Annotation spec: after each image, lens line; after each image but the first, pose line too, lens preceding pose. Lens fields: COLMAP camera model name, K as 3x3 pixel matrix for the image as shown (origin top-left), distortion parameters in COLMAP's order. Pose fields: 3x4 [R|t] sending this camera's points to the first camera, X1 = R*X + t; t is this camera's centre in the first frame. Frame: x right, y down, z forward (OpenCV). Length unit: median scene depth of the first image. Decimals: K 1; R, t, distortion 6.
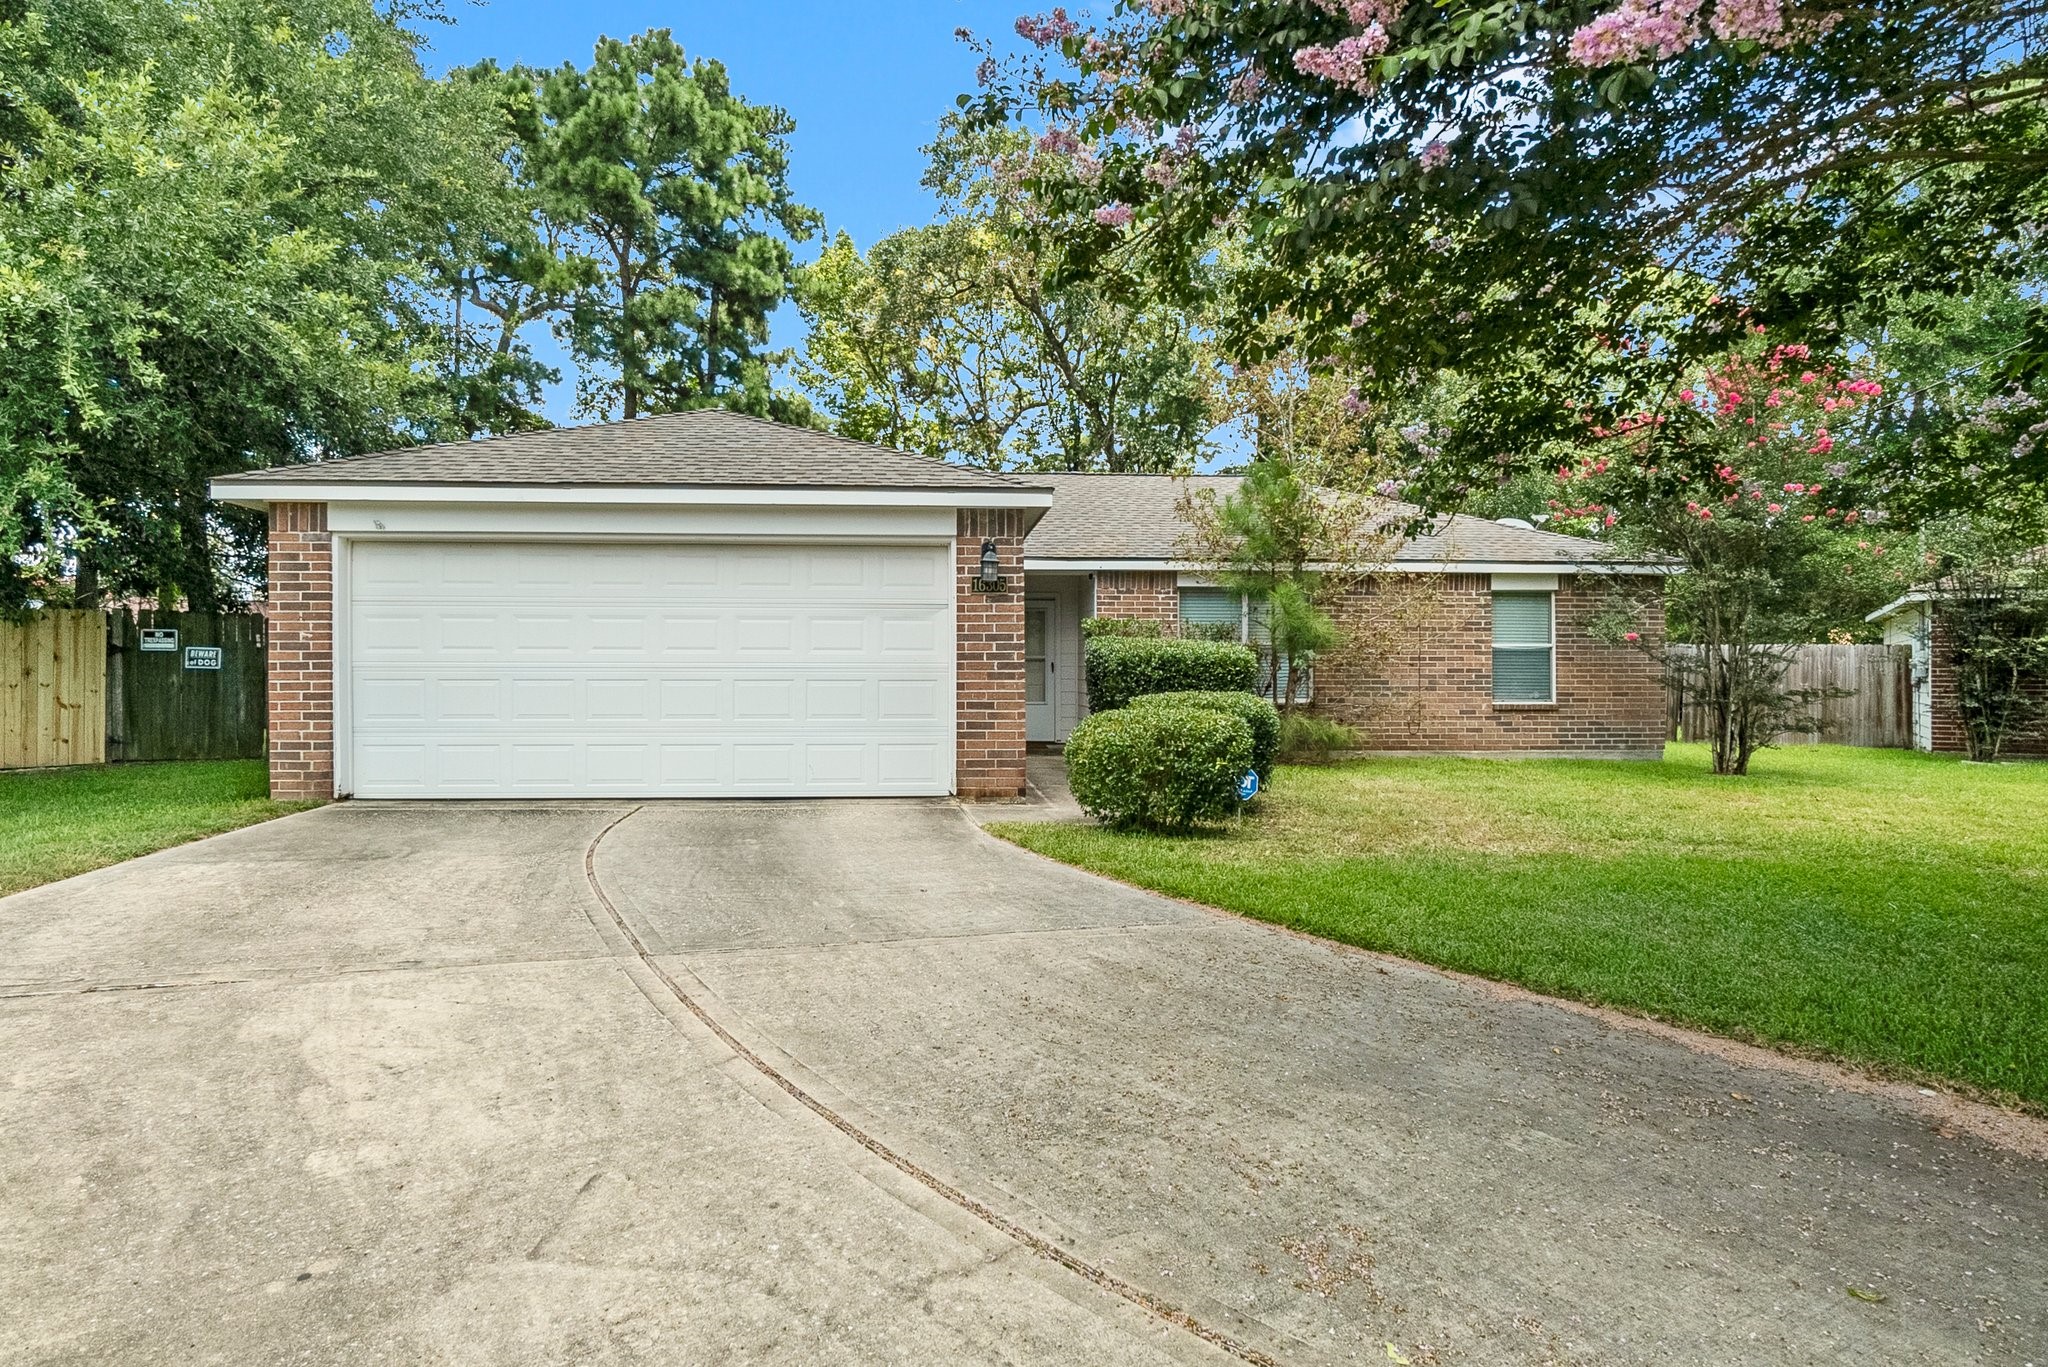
lens RADIAL K [[1146.2, 0, 1019.4], [0, 1146.2, 661.0], [0, 0, 1]] dist [-0.006057, 0.002243]
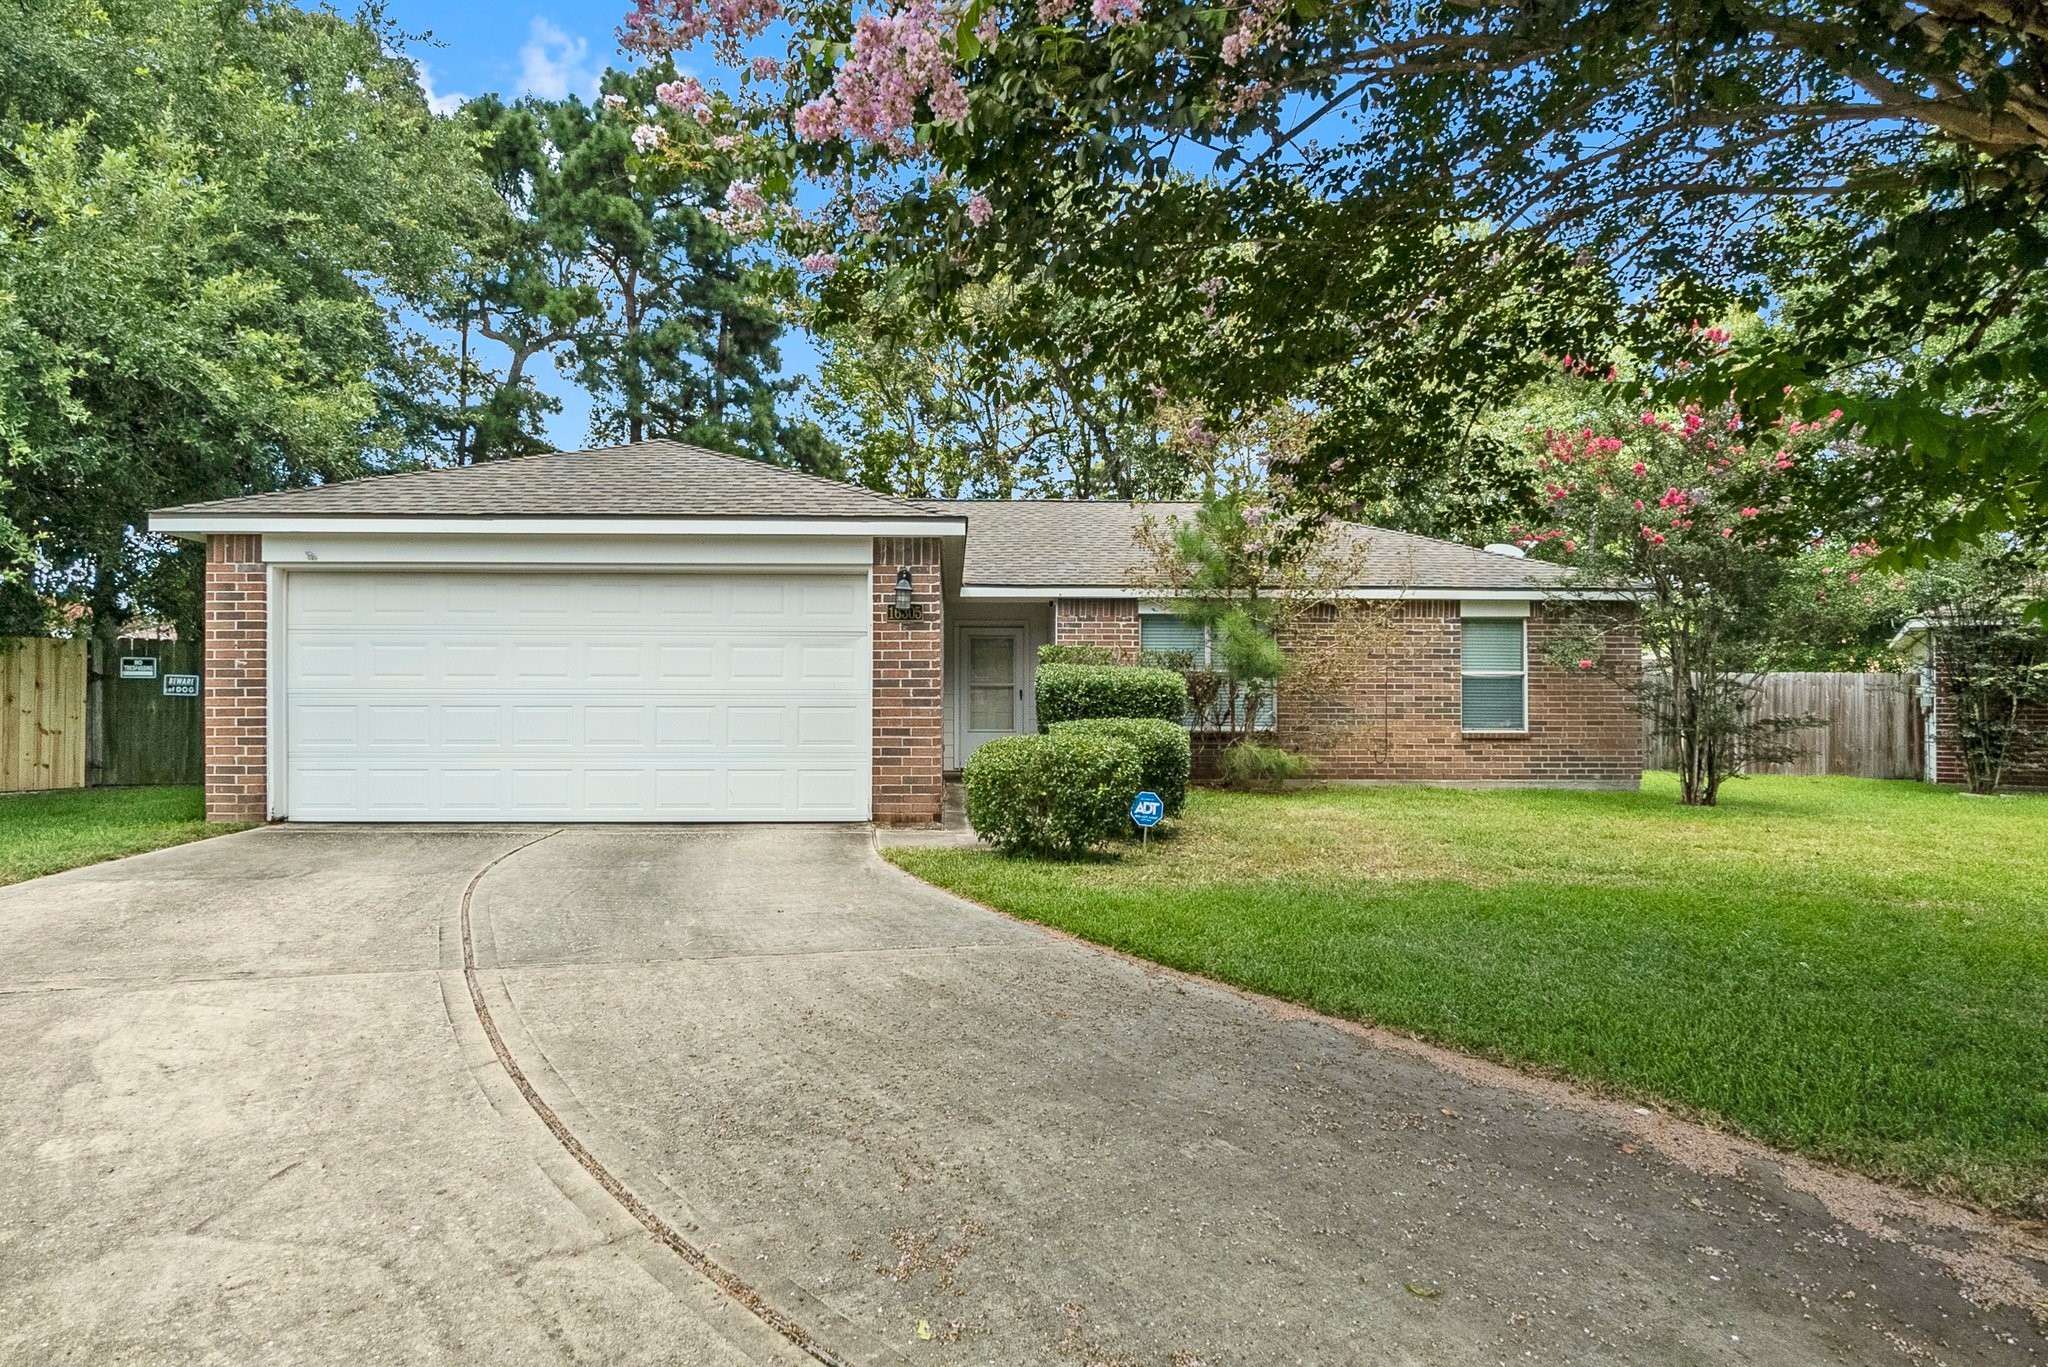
lens RADIAL K [[1164.5, 0, 1024.0], [0, 1164.5, 683.5], [0, 0, 1]] dist [-0.002374, 0.000275]
pose [[0.999348, 0.000384, -0.036109, 0.115914], [-0.000570, 0.999987, -0.005157, 0.001184], [0.036106, 0.005174, 0.999335, -0.022903]]
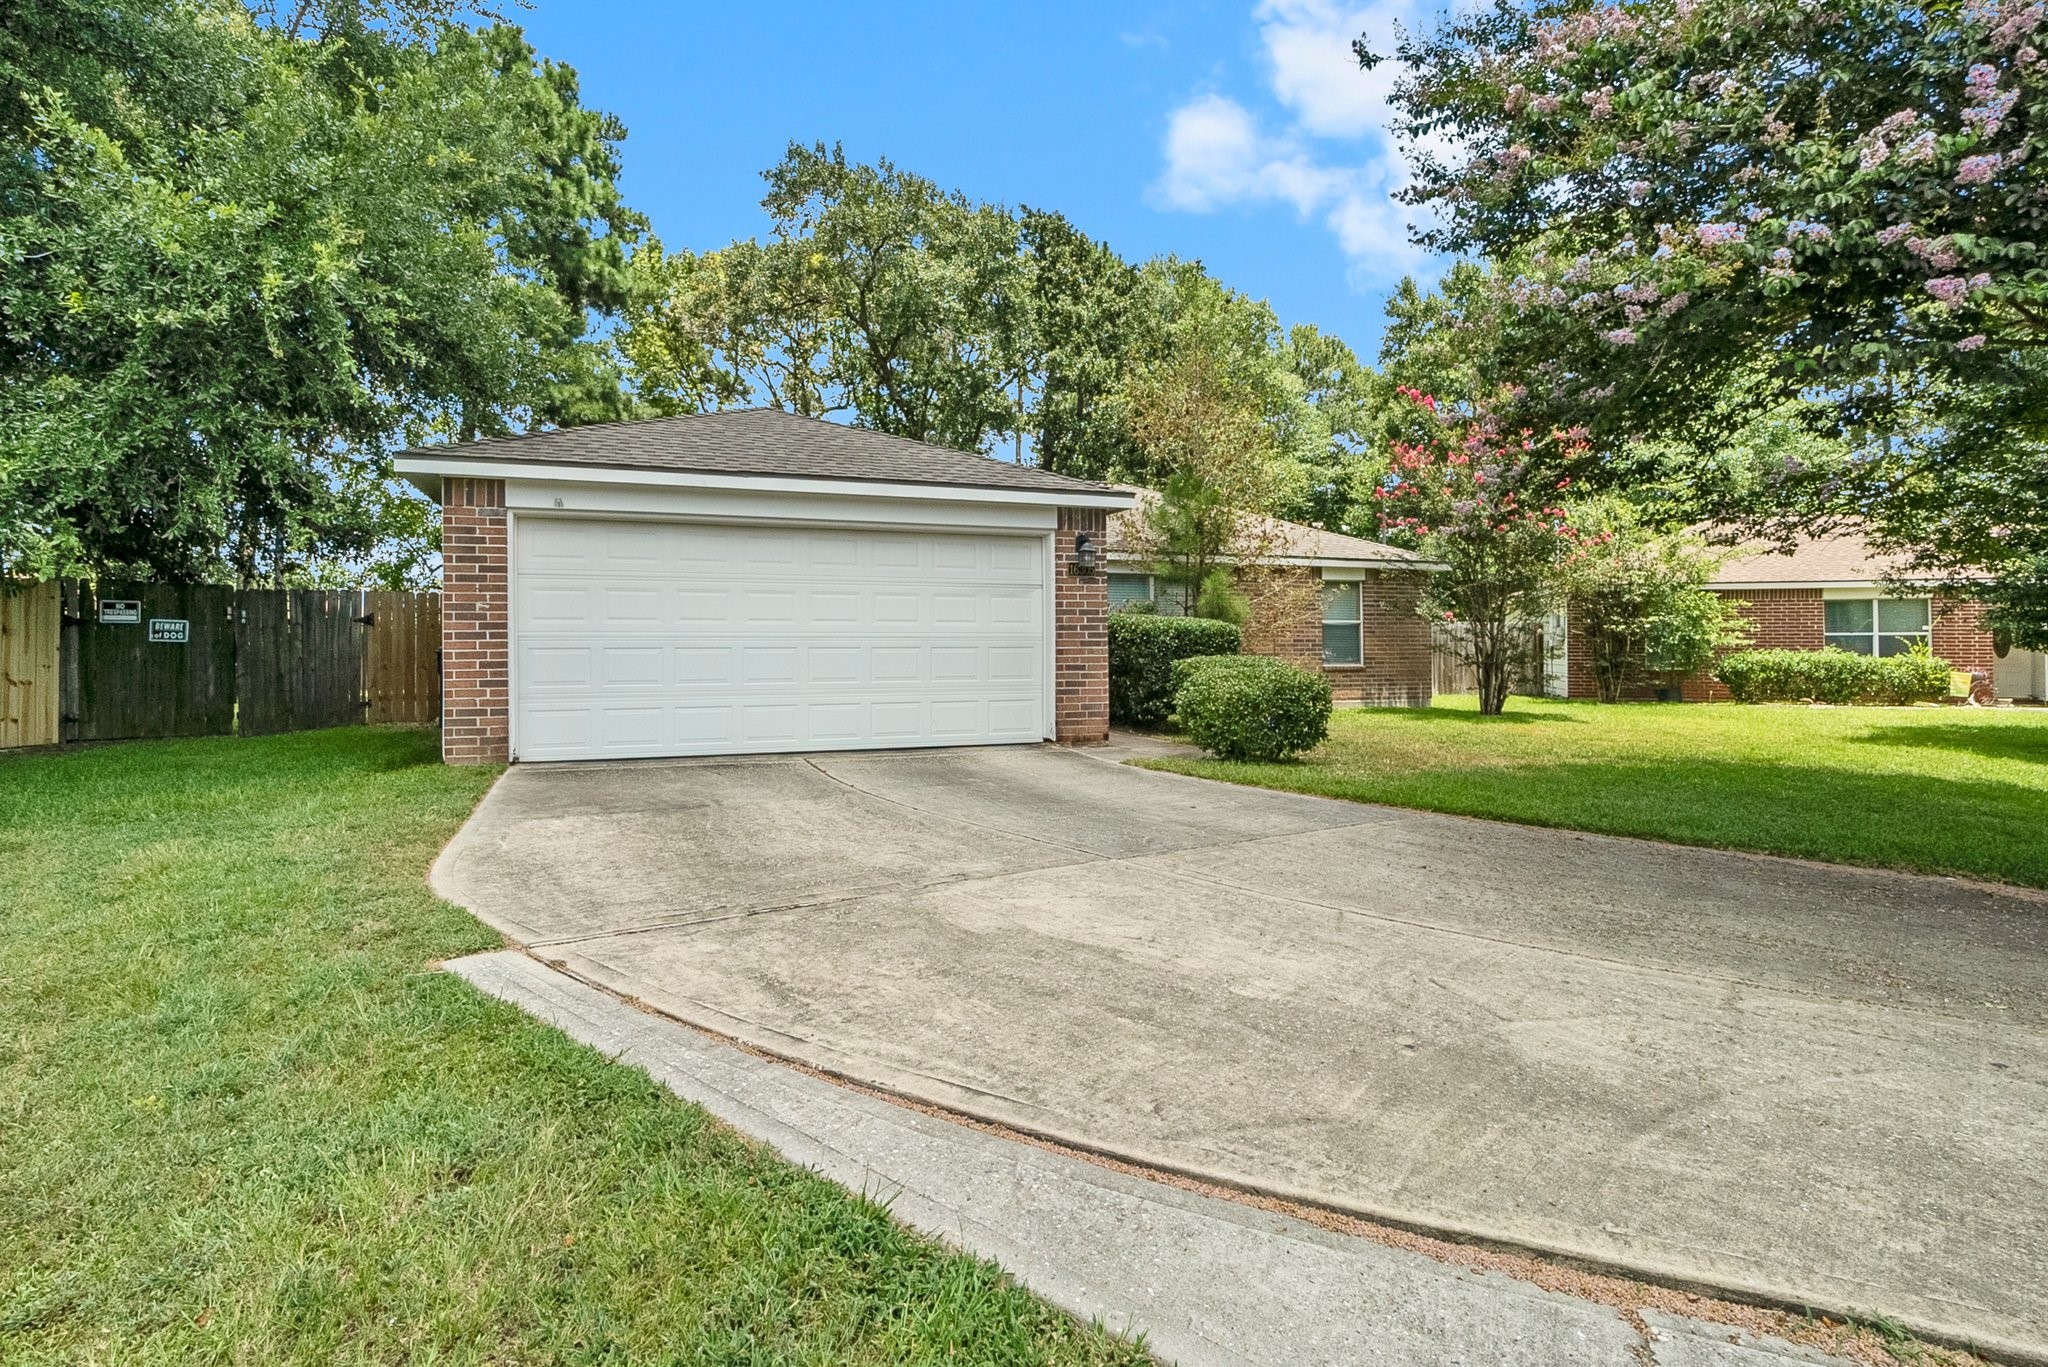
lens RADIAL K [[1013.2, 0, 1020.3], [0, 1013.2, 632.9], [0, 0, 1]] dist [-0.001164, -0.000075]
pose [[0.957477, -0.000111, 0.288509, -0.403709], [0.001588, 0.999987, -0.004886, 0.006807], [-0.288504, 0.005137, 0.957465, -0.022181]]
